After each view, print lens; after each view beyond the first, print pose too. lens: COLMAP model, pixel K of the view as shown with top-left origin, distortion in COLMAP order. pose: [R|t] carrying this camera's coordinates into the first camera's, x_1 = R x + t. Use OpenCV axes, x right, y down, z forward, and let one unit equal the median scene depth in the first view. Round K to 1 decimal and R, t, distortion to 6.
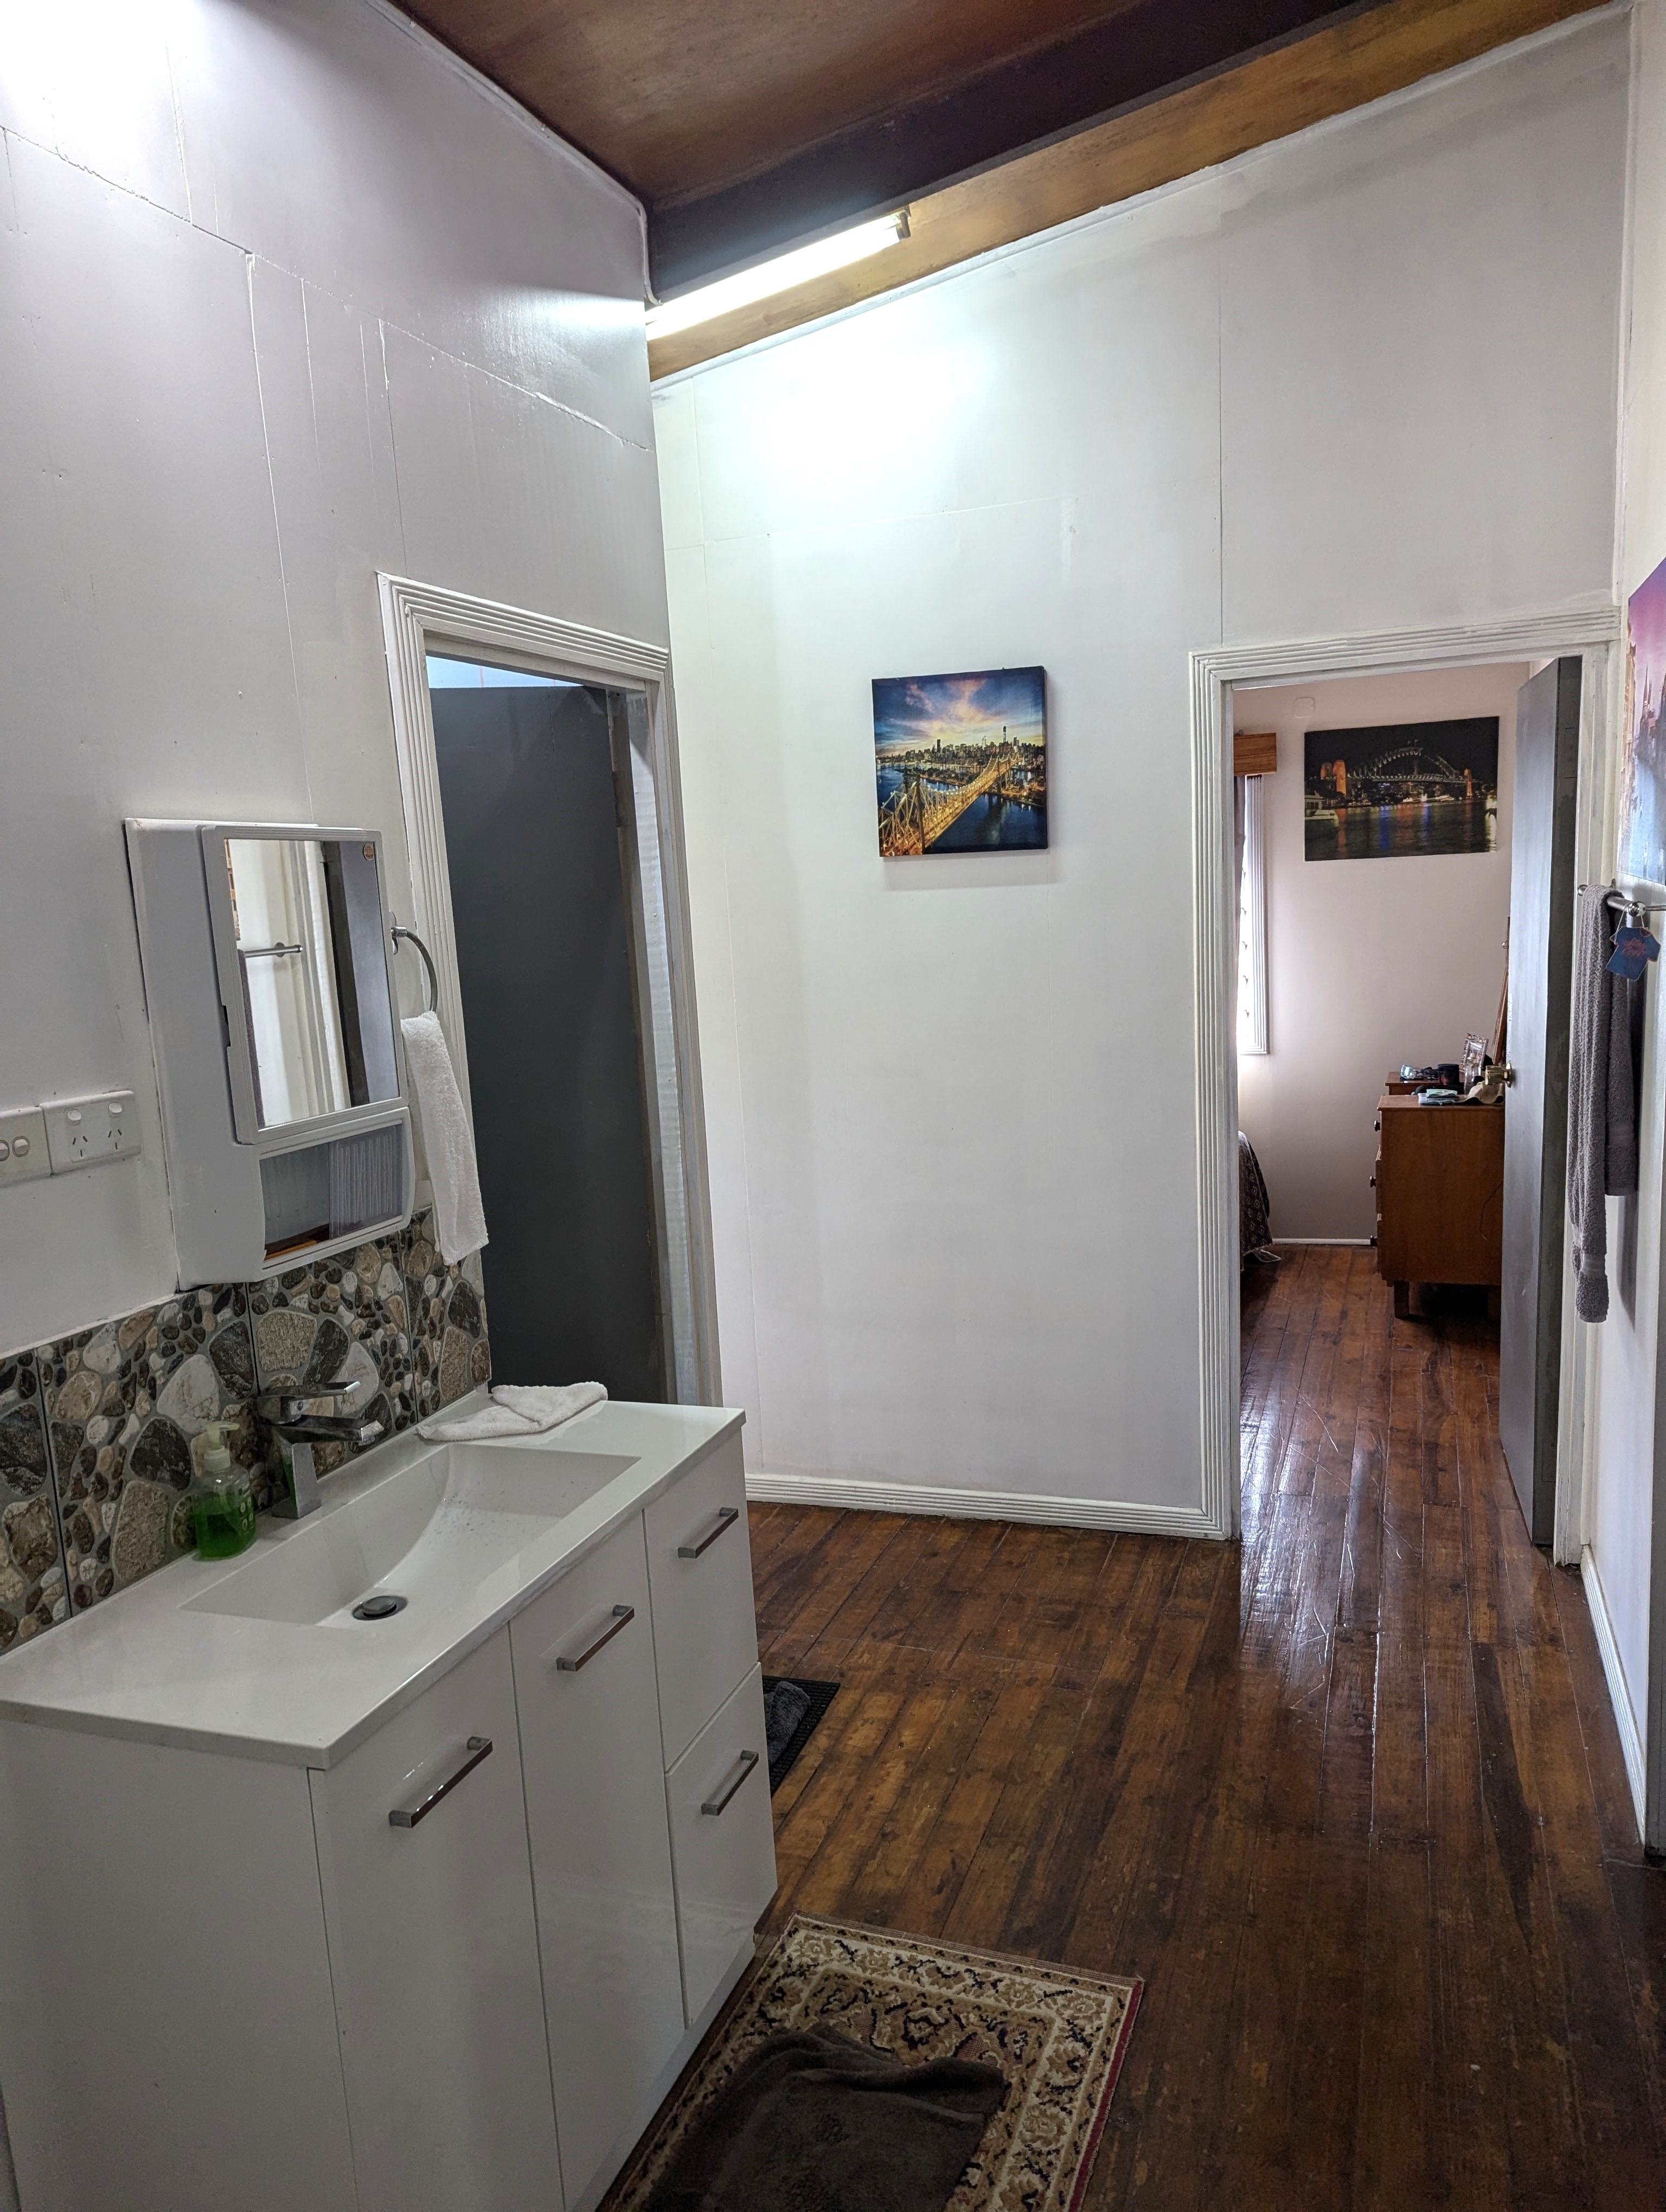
lens RADIAL K [[1571.9, 0, 833.0], [0, 1571.9, 1106.0], [0, 0, 1]] dist [0.050953, -0.040588]
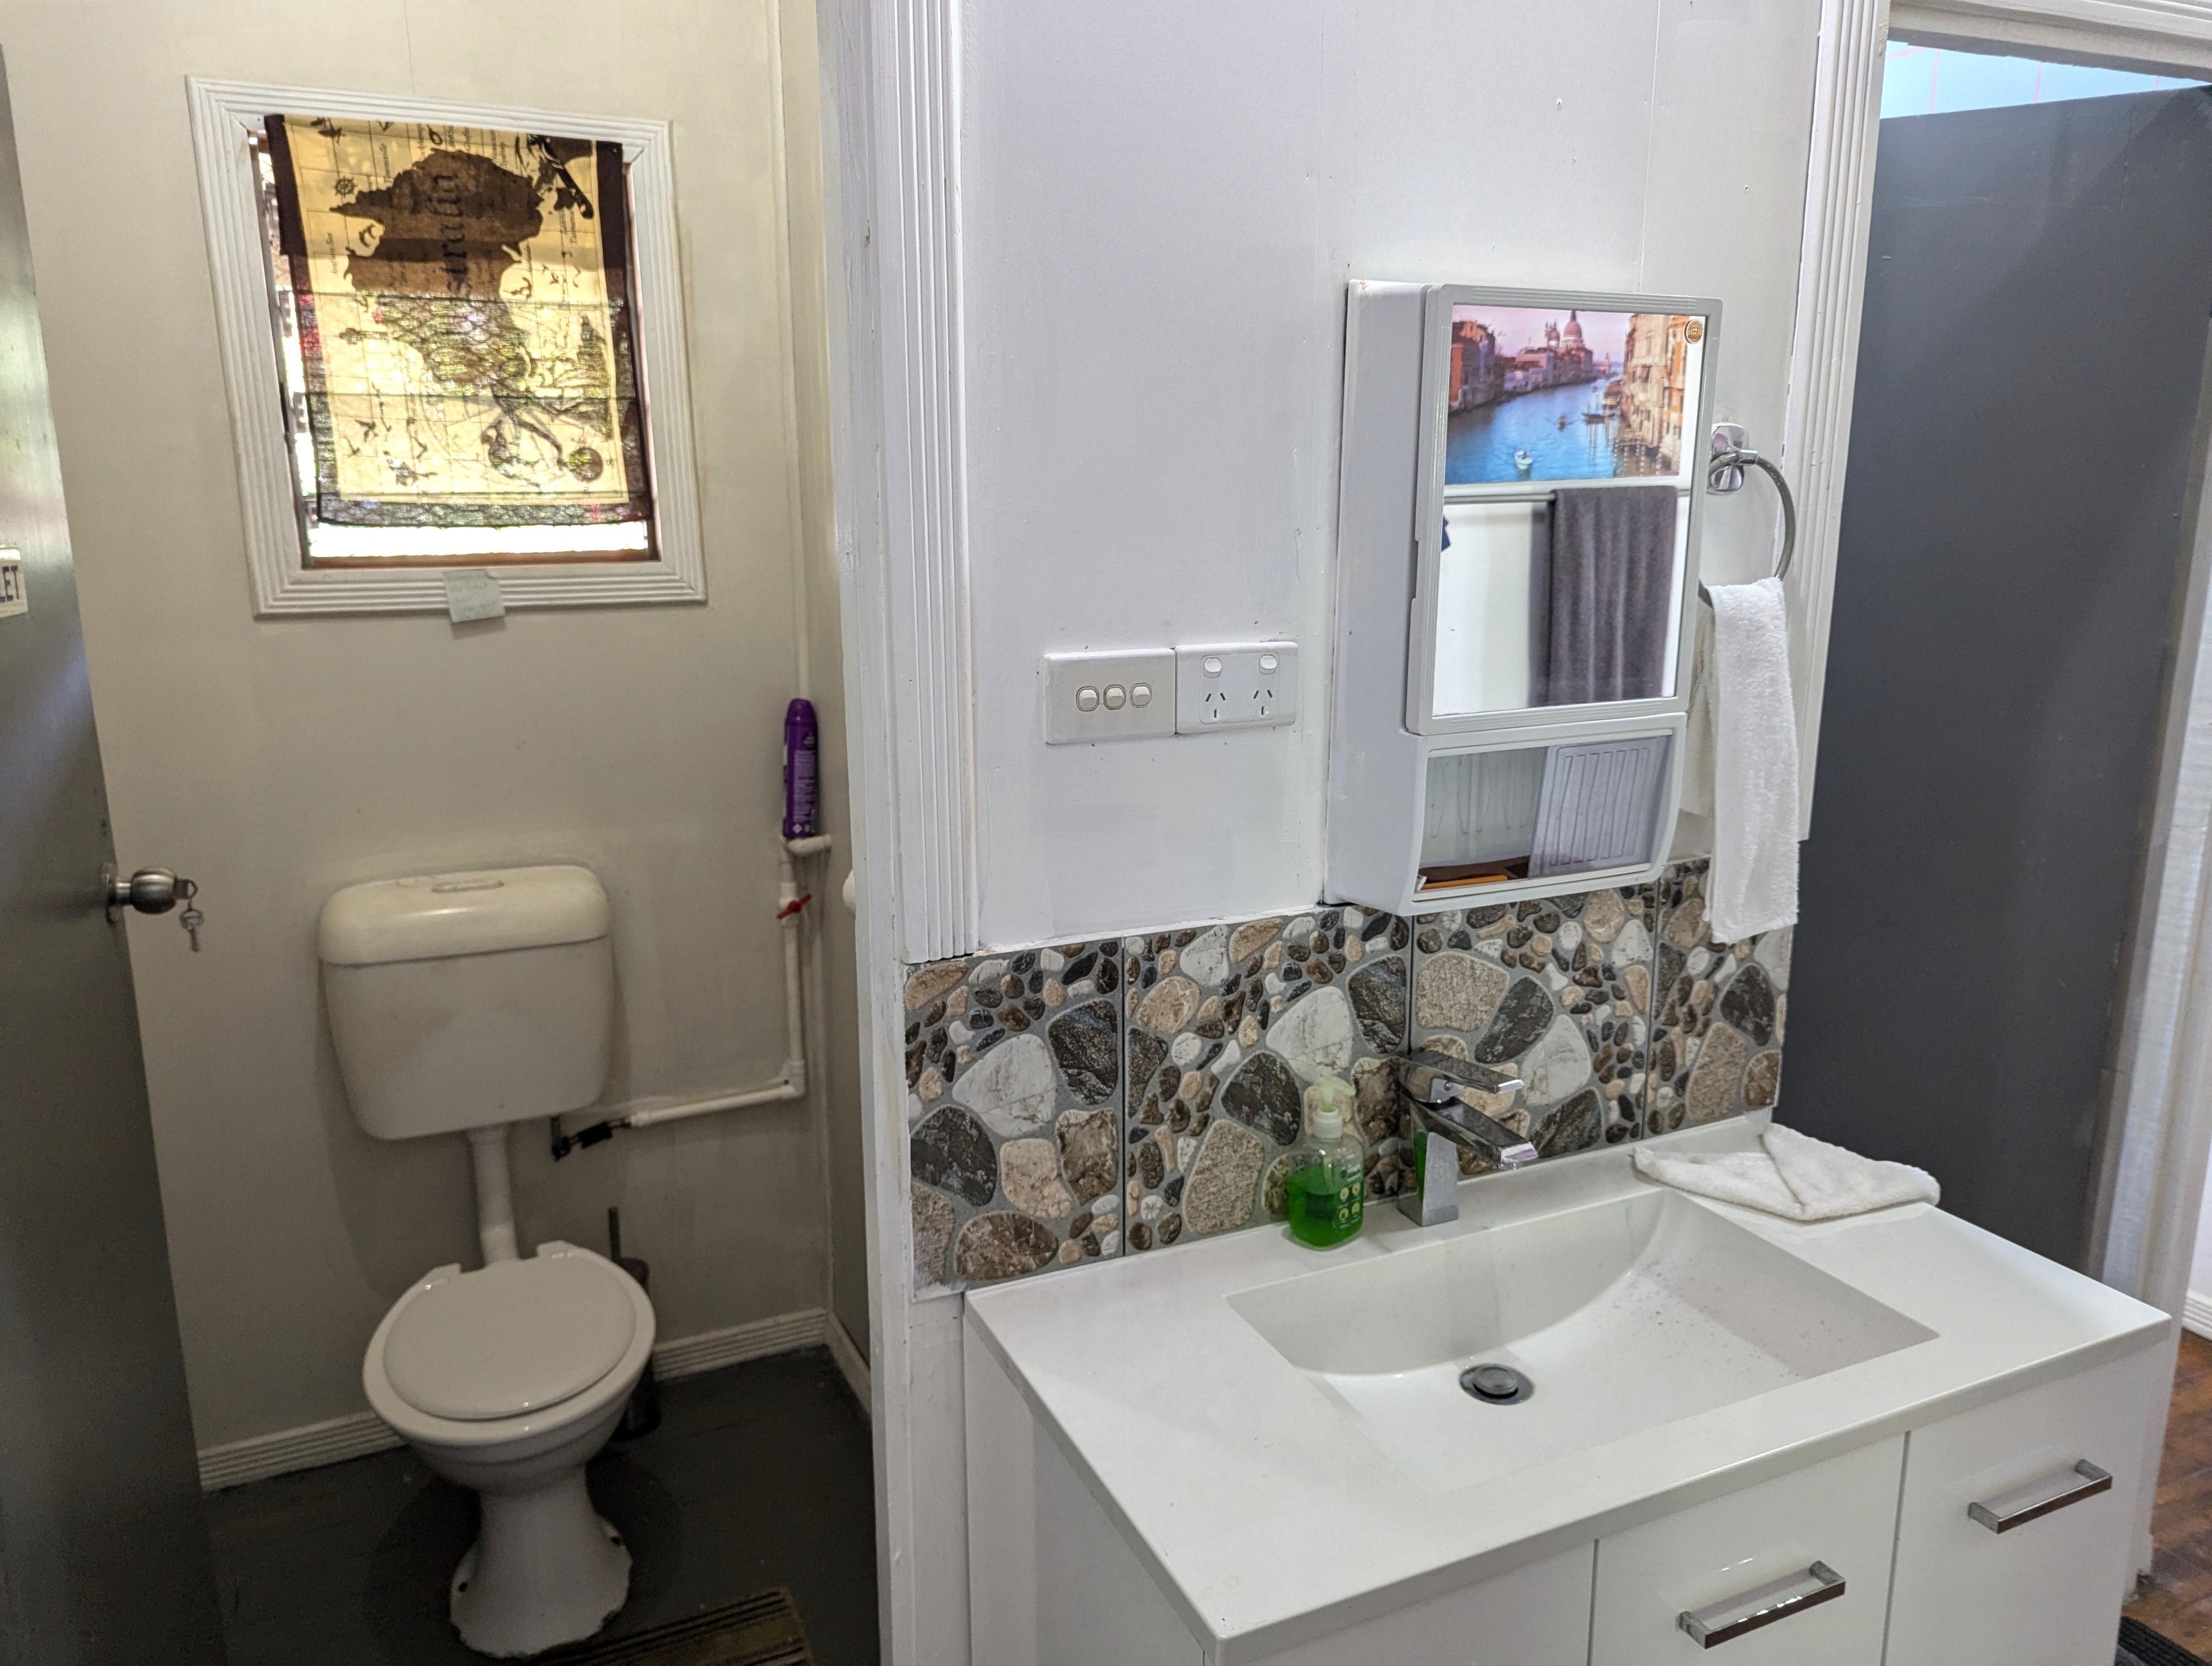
lens RADIAL K [[1571.9, 0, 1109.6], [0, 1571.9, 804.4], [0, 0, 1]] dist [0.050953, -0.040588]
pose [[0.716989, 0.199734, -0.667857, 0.022295], [-0.136061, 0.979743, 0.146938, -0.030105], [0.683677, -0.014484, 0.729641, 0.347102]]
